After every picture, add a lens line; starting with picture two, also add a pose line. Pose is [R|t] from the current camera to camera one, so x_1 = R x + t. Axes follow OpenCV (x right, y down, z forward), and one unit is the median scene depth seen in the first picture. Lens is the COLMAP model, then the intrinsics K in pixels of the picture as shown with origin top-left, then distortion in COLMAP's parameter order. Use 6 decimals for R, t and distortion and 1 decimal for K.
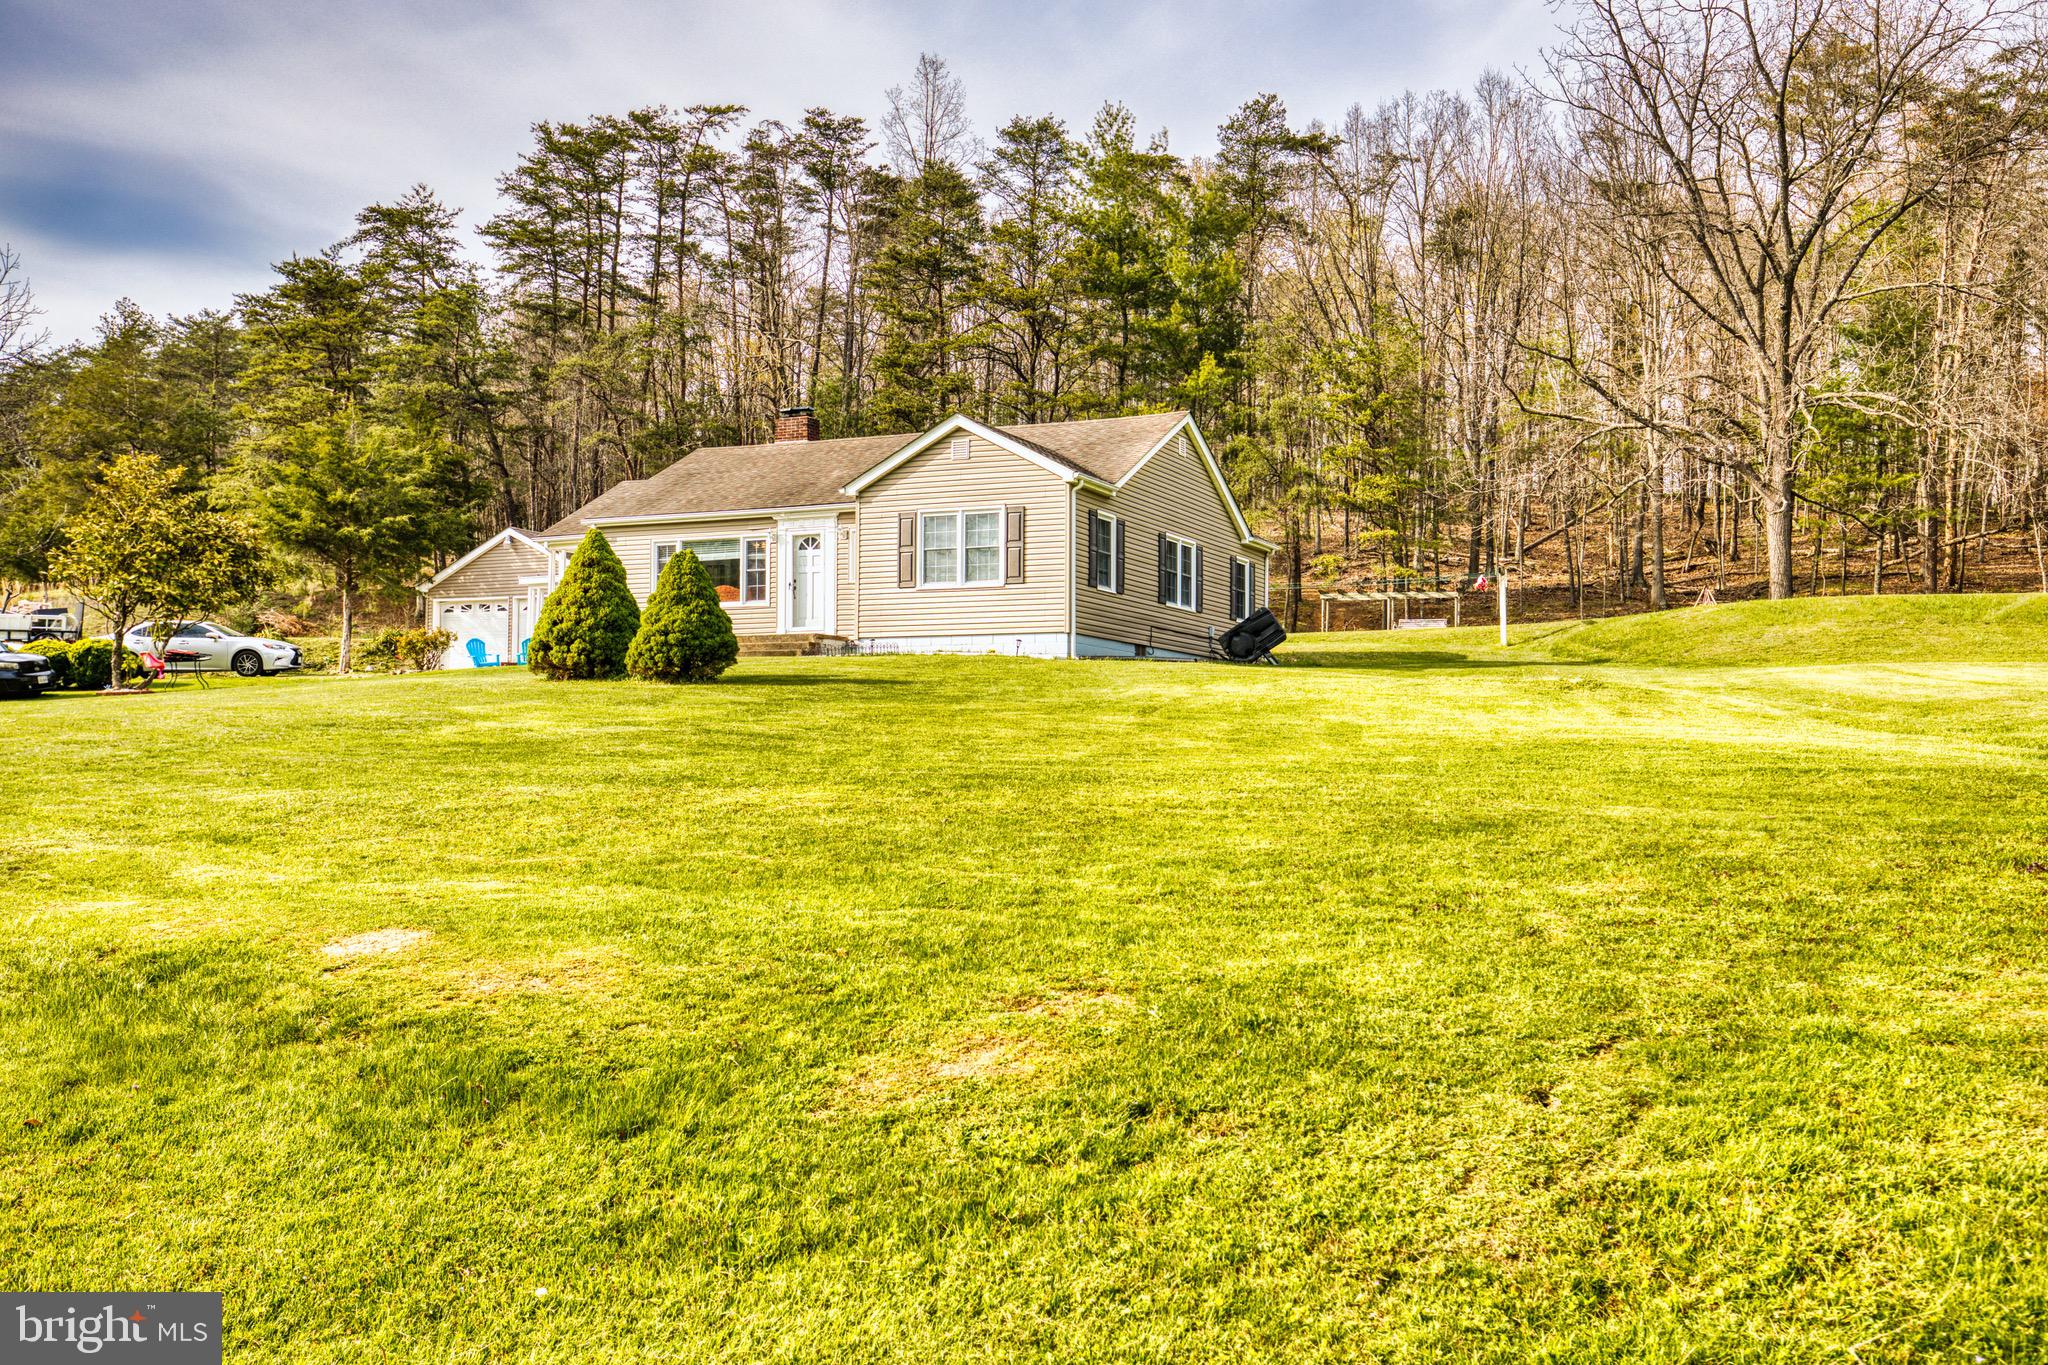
lens RADIAL K [[1948.3, 0, 1016.4], [0, 1948.3, 682.2], [0, 0, 1]] dist [0.041705, 0.000000]
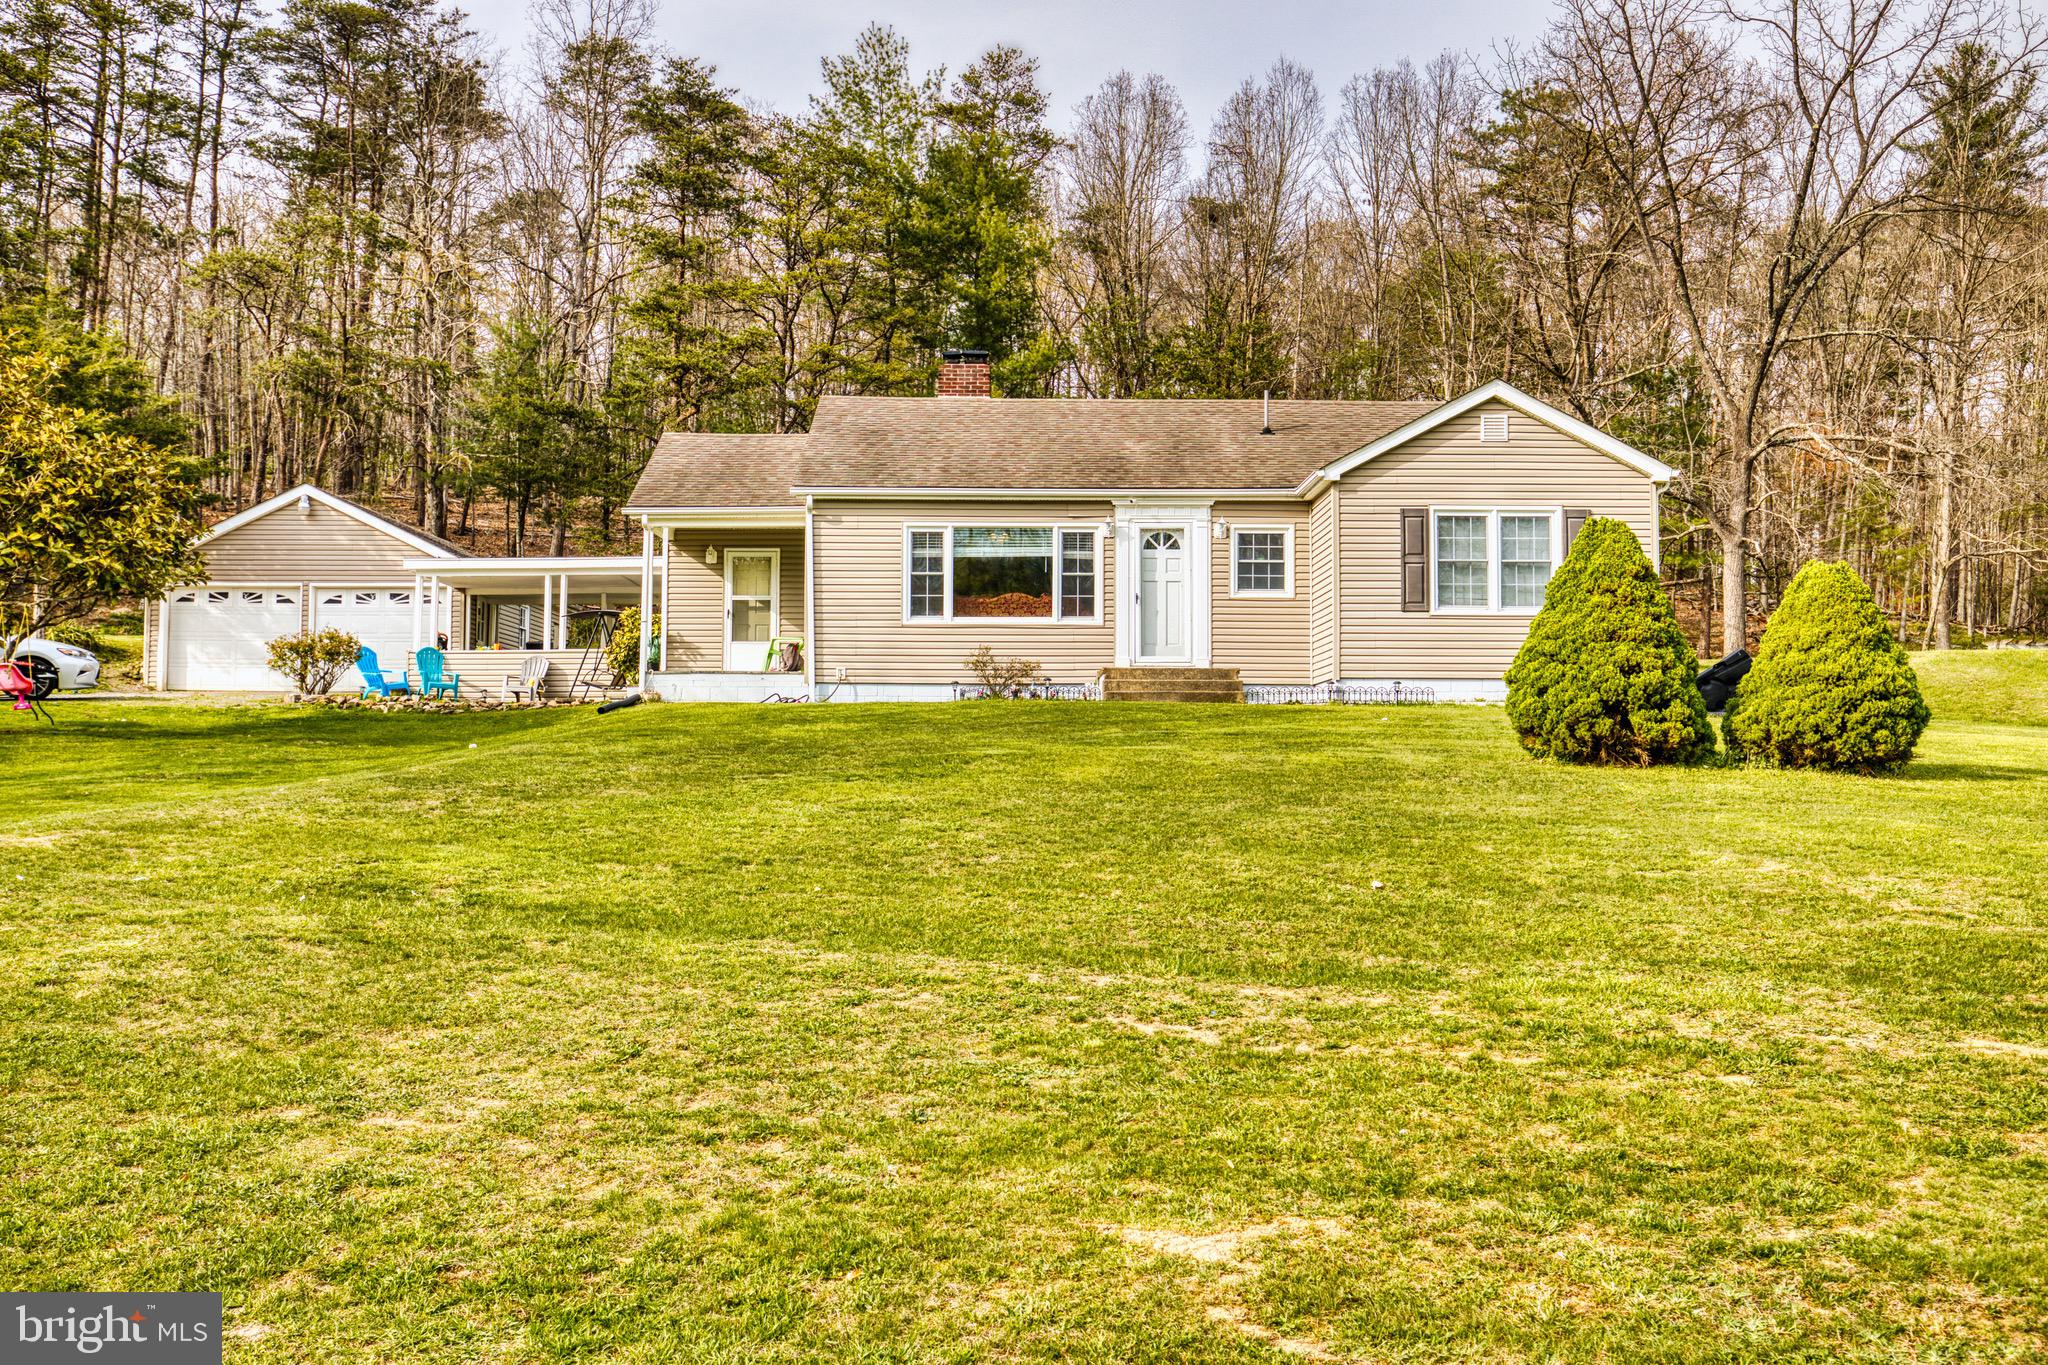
lens RADIAL K [[1948.3, 0, 1035.3], [0, 1948.3, 679.6], [0, 0, 1]] dist [0.041705, 0.000000]
pose [[0.901543, 0.020999, 0.432179, -0.455508], [-0.019492, 0.999779, -0.007917, -0.013136], [-0.432249, -0.001286, 0.901753, 0.367046]]
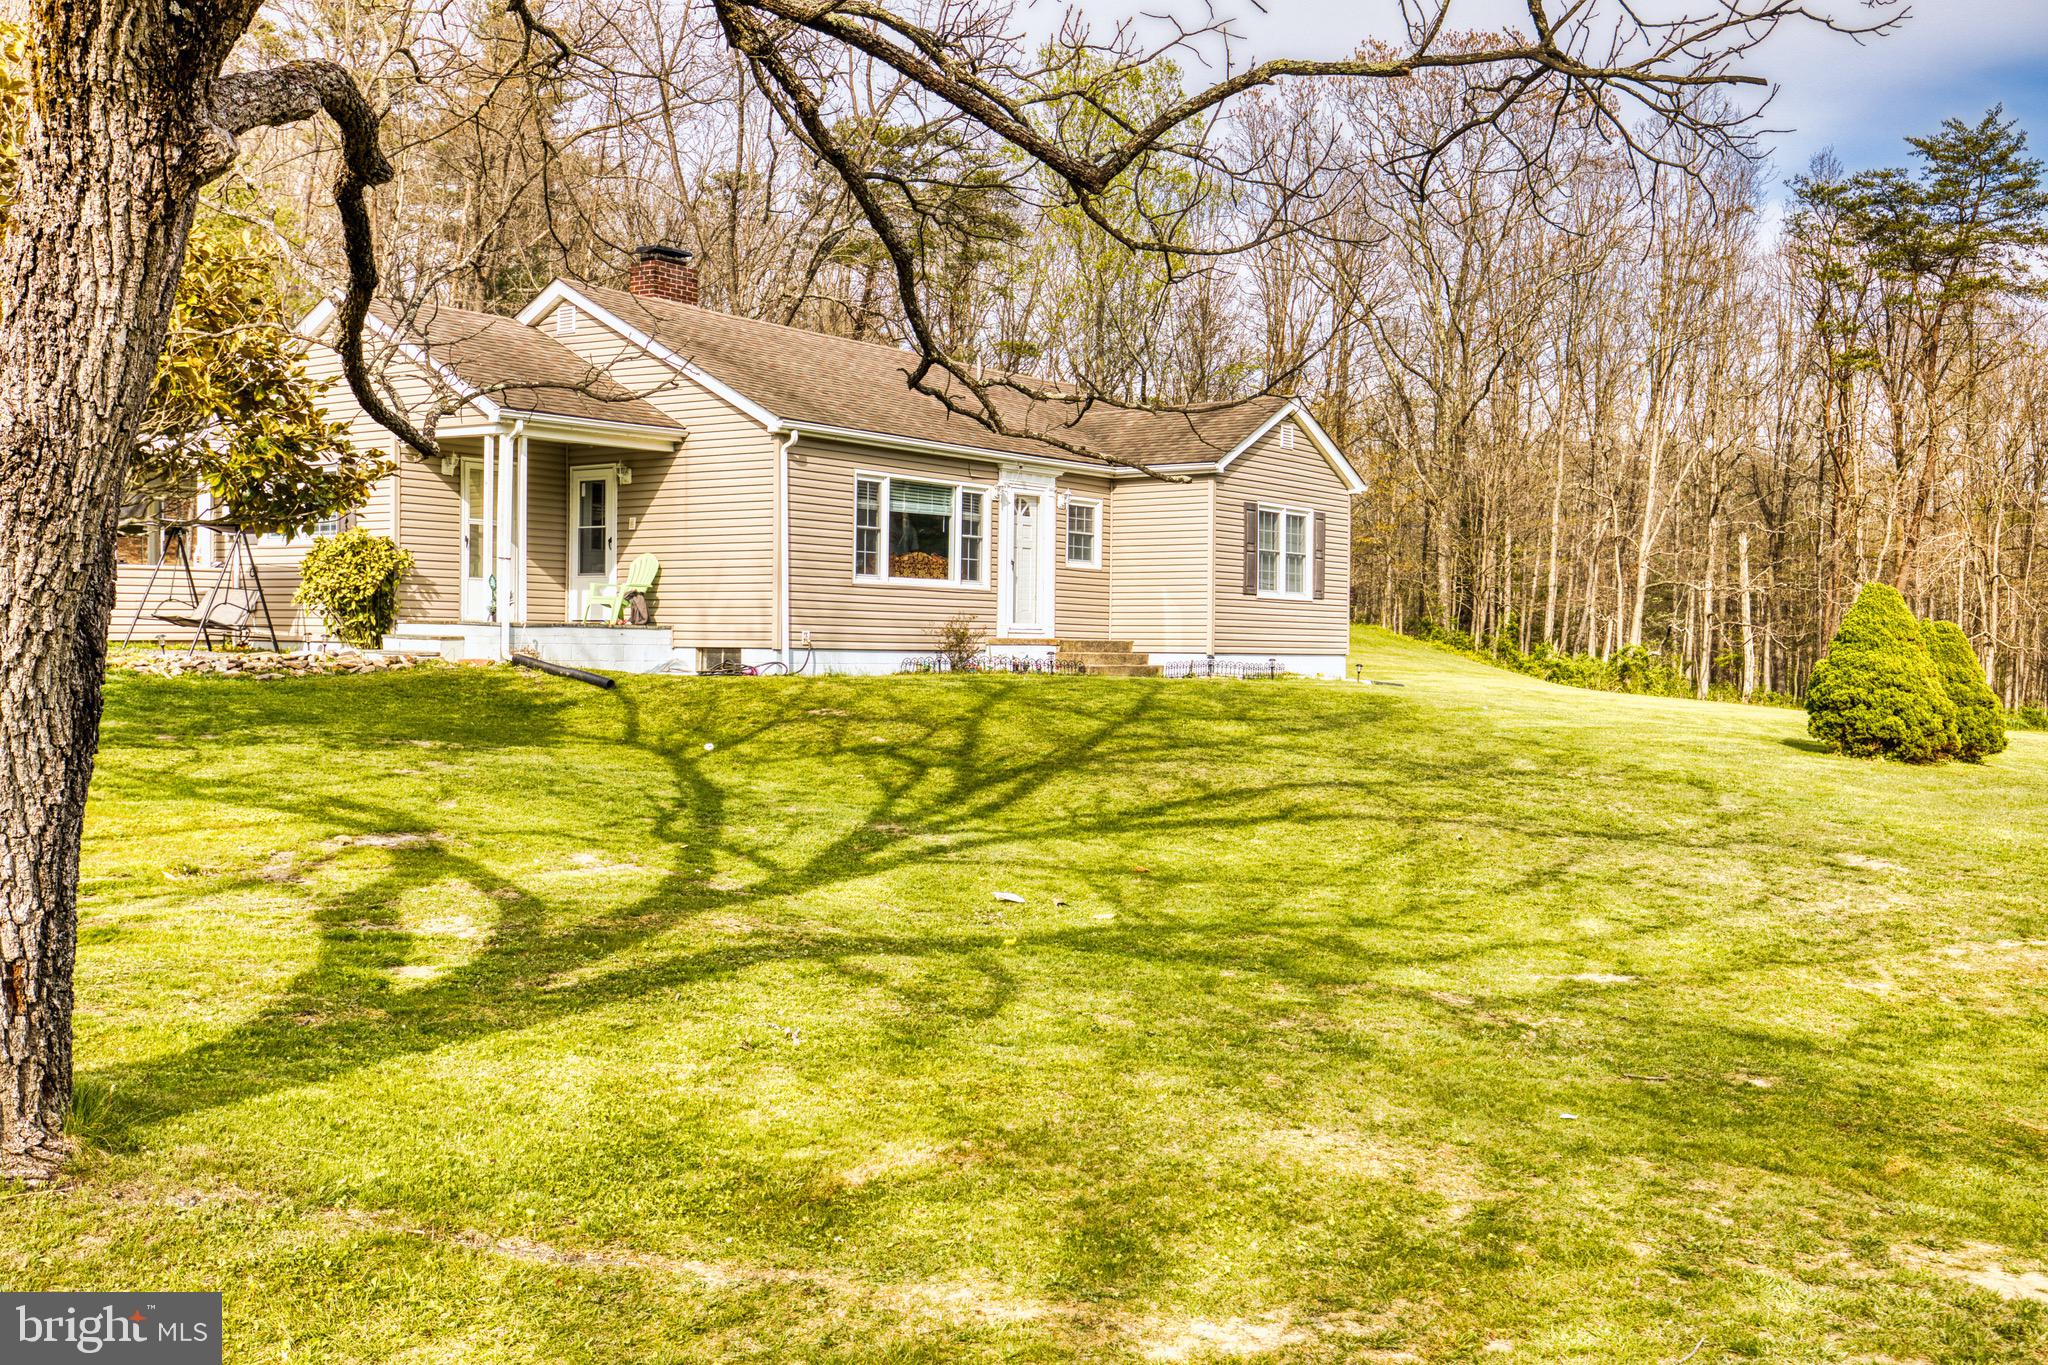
lens RADIAL K [[1948.3, 0, 1023.9], [0, 1948.3, 680.4], [0, 0, 1]] dist [0.041705, 0.000000]
pose [[0.200123, -0.014596, 0.979662, -0.808289], [-0.053819, 0.998216, 0.025866, -0.025606], [-0.978291, -0.057901, 0.198981, 0.844732]]
